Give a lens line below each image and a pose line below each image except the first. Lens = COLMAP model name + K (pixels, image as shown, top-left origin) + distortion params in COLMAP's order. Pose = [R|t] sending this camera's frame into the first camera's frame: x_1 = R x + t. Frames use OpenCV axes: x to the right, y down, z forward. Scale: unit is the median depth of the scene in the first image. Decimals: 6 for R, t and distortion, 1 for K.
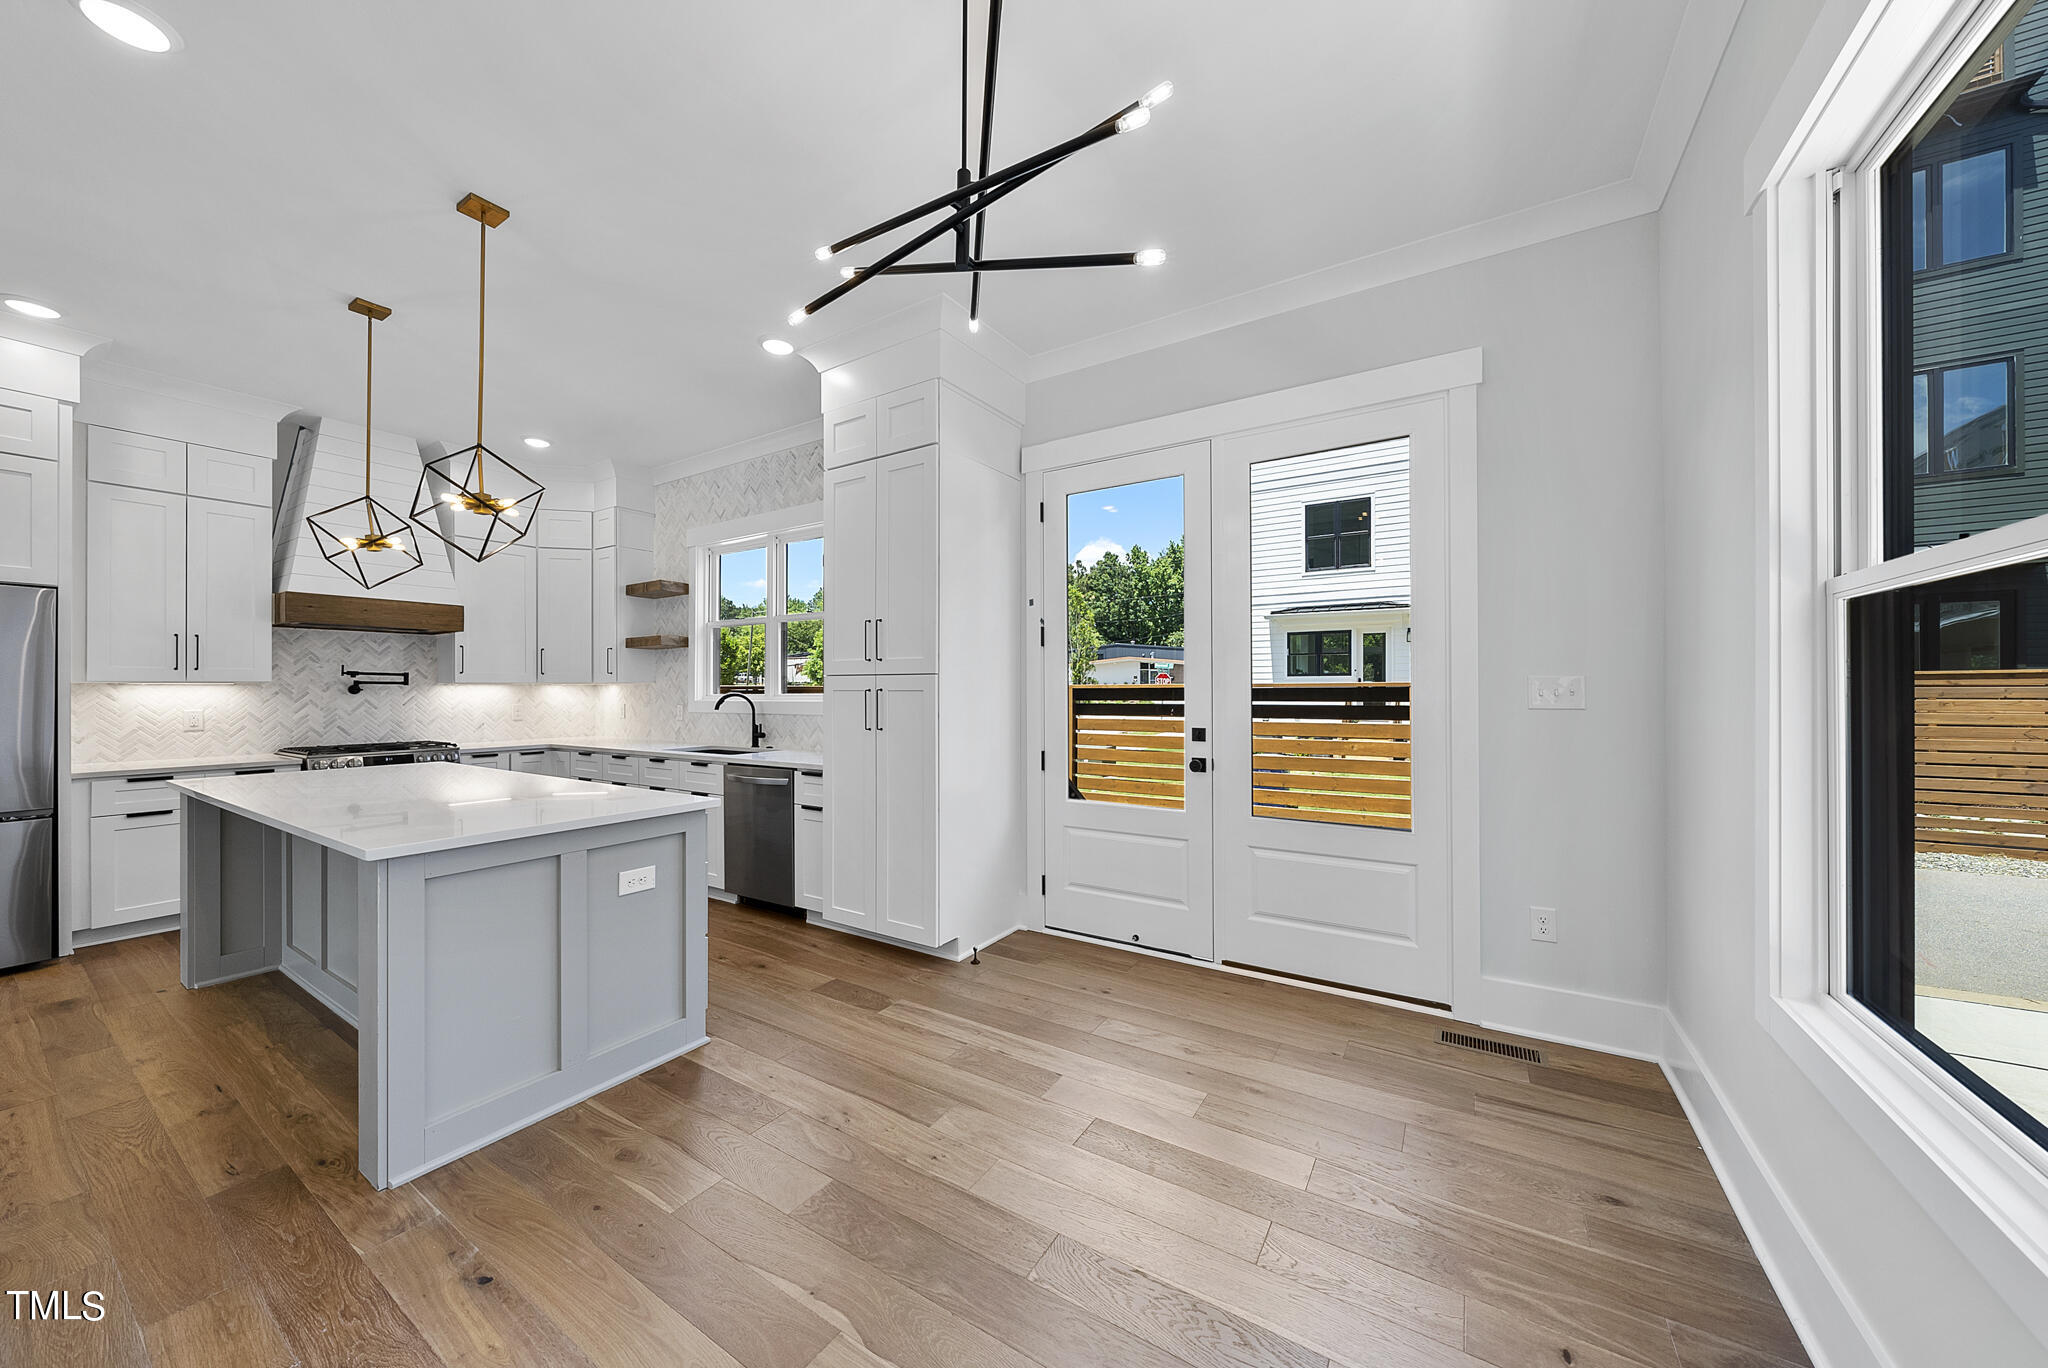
lens RADIAL K [[698.1, 0, 1022.5], [0, 698.1, 688.5], [0, 0, 1]] dist [-0.000183, 0.000190]
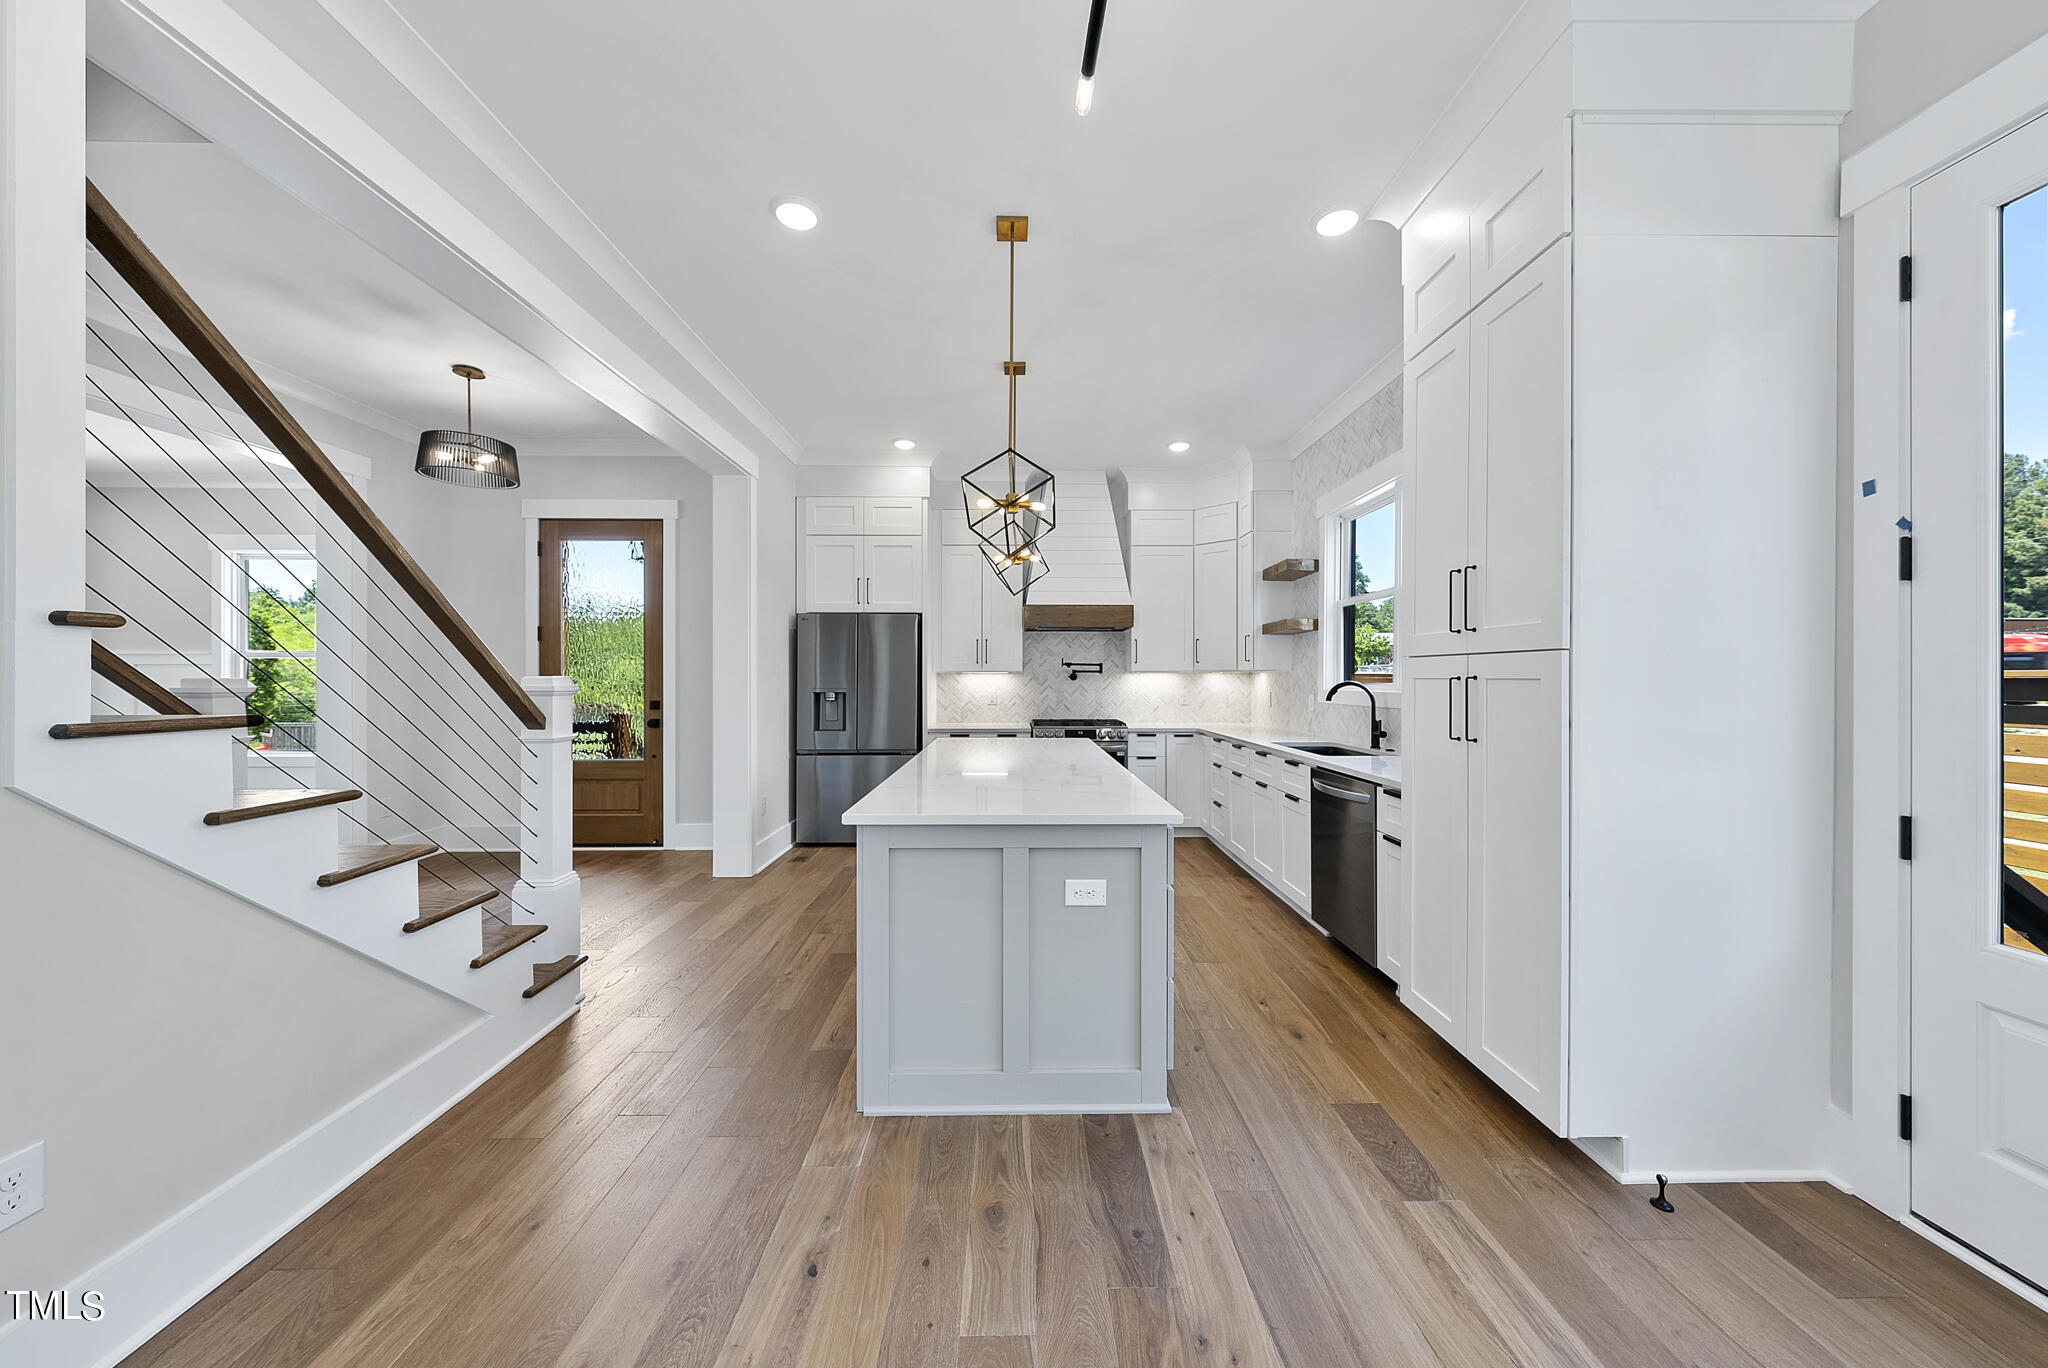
lens RADIAL K [[695.2, 0, 1029.7], [0, 695.2, 680.0], [0, 0, 1]] dist [0.000138, 0.000022]
pose [[0.552941, 0.004543, -0.833208, 0.091620], [-0.000792, 0.999988, 0.004927, 0.001026], [0.833220, -0.002065, 0.552938, 0.297010]]
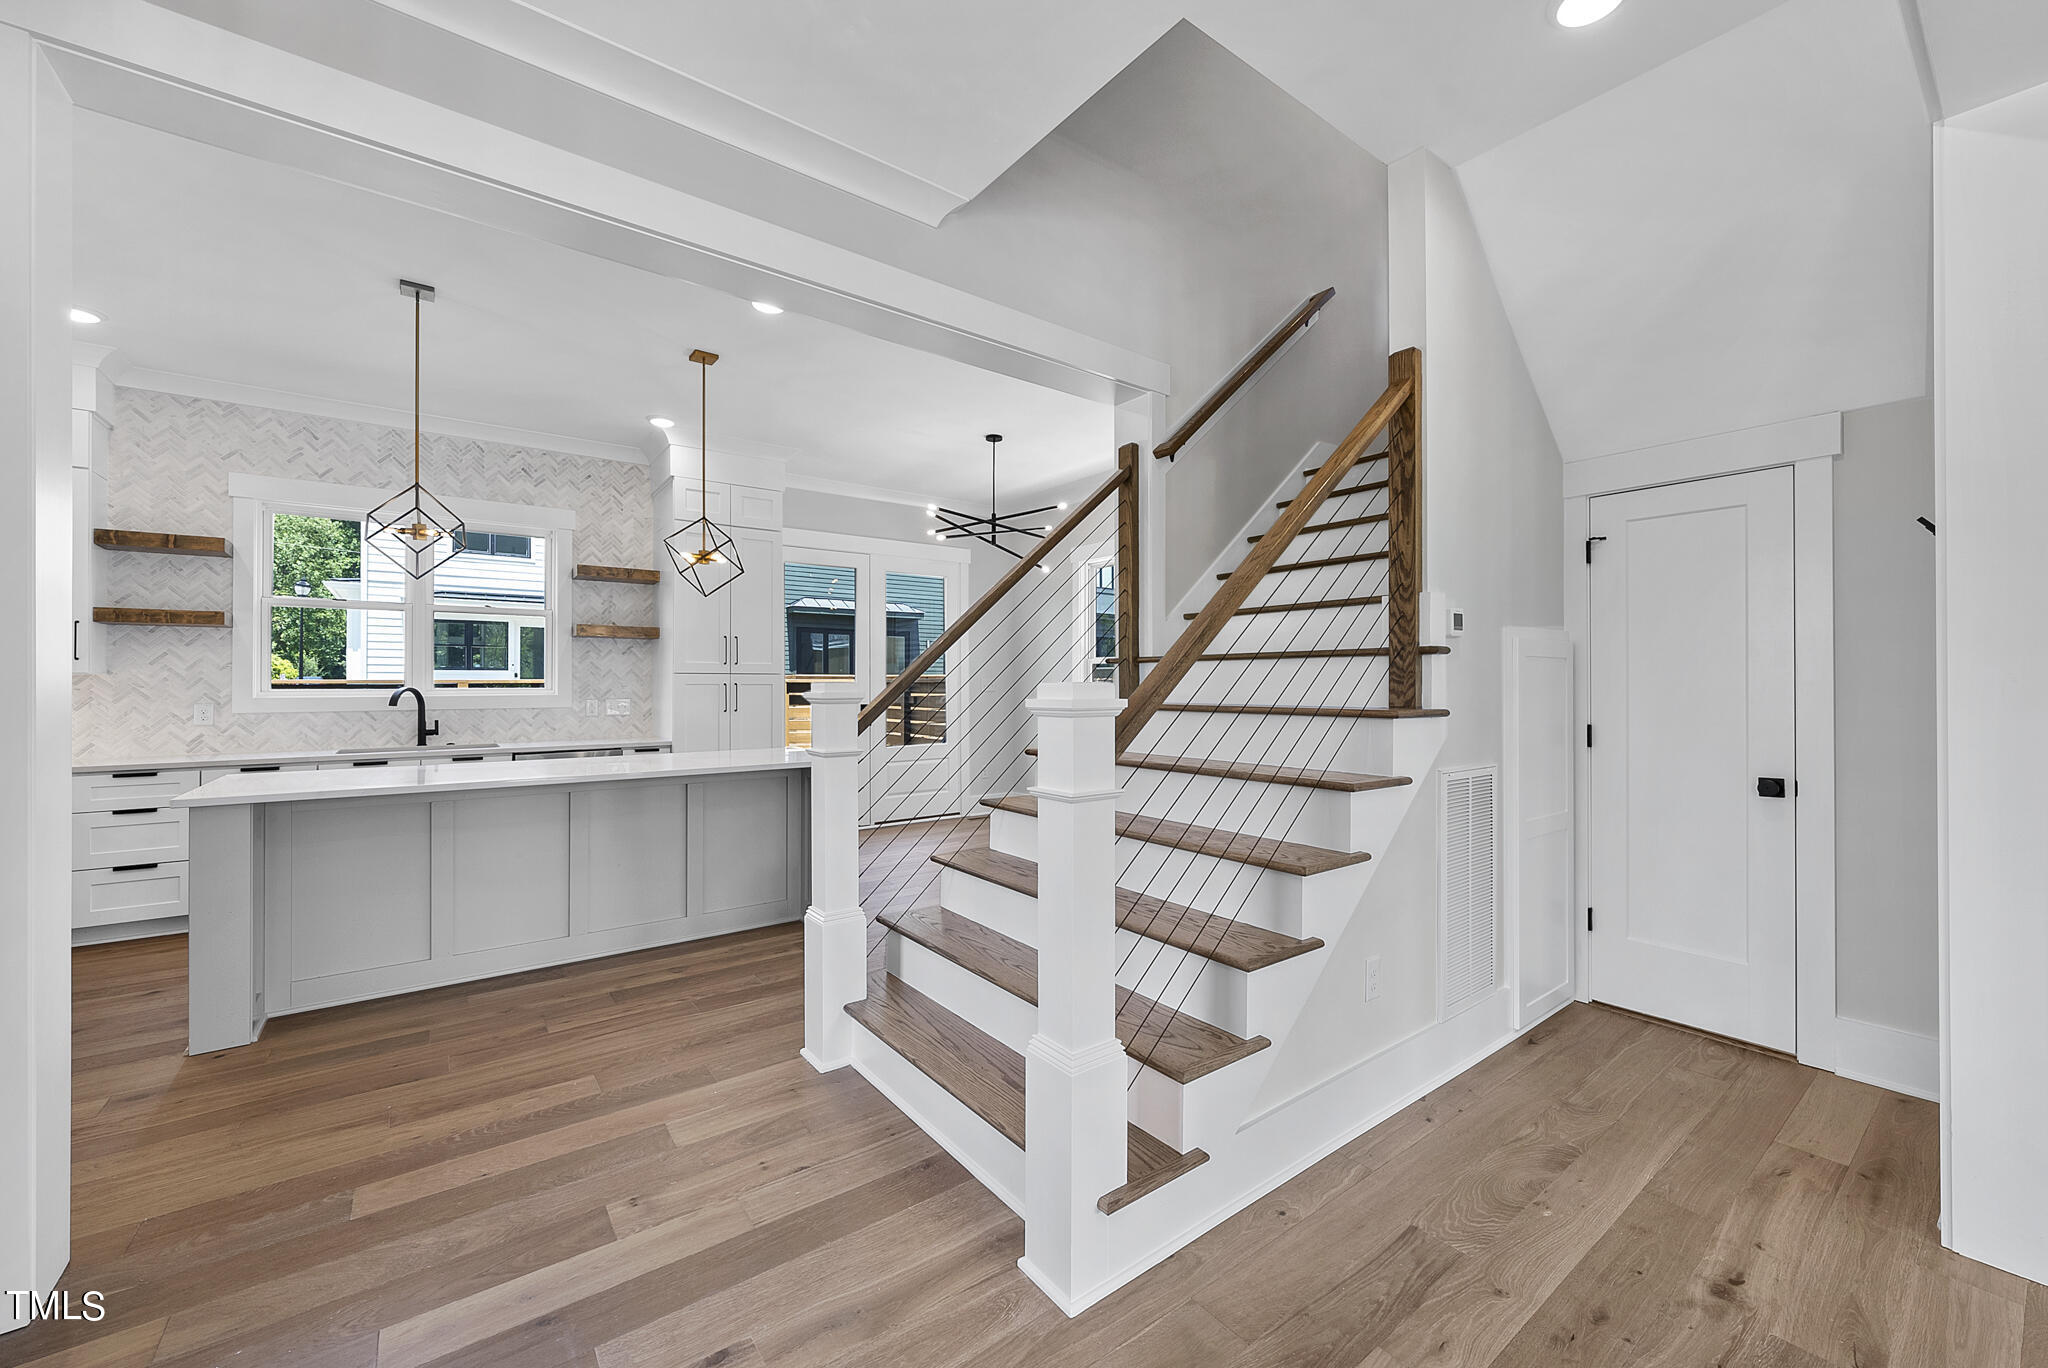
lens RADIAL K [[797.2, 0, 1028.4], [0, 797.2, 678.3], [0, 0, 1]] dist [-0.010164, -0.000103]
pose [[0.350041, 0.008611, 0.936695, -1.472260], [-0.000888, 0.999960, -0.008861, 0.003598], [-0.936734, 0.002270, 0.350035, -0.163609]]
